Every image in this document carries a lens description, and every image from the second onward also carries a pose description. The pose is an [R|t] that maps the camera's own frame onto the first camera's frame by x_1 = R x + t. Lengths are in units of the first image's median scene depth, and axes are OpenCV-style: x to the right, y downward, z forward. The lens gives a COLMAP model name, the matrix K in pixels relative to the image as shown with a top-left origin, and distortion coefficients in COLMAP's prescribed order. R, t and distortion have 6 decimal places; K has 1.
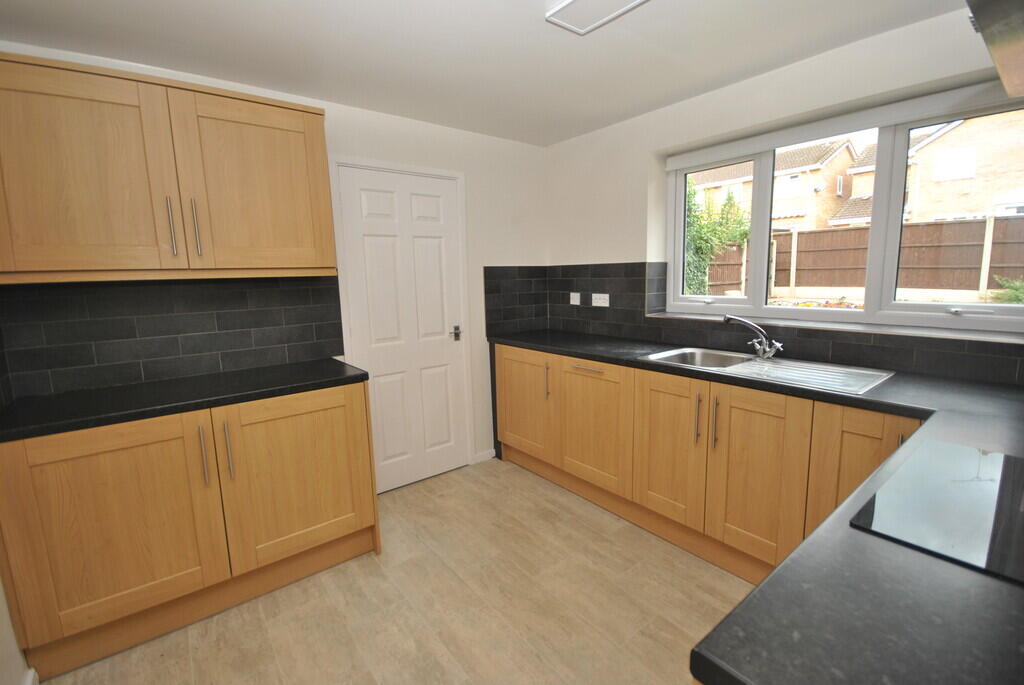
lens RADIAL K [[450.2, 0, 519.3], [0, 450.2, 340.2], [0, 0, 1]] dist [0.001878, 0.000361]
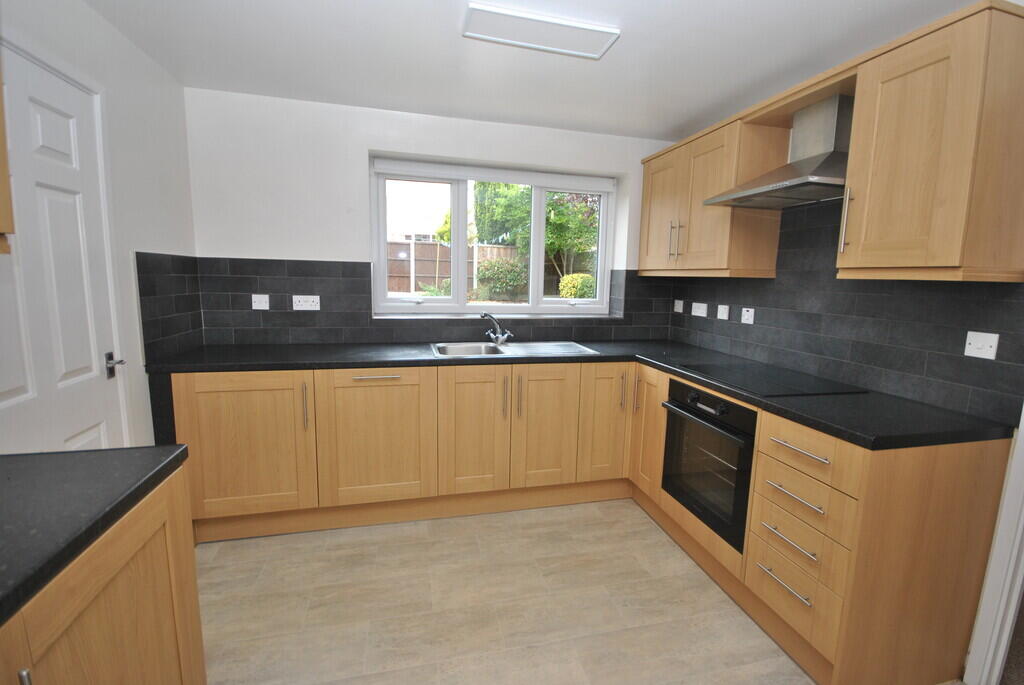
lens RADIAL K [[450.2, 0, 519.3], [0, 450.2, 340.2], [0, 0, 1]] dist [0.001878, 0.000361]
pose [[0.418177, -0.096210, 0.903256, -0.482135], [0.100271, 0.993187, 0.059367, -0.032719], [-0.902814, 0.065744, 0.424976, 0.314476]]
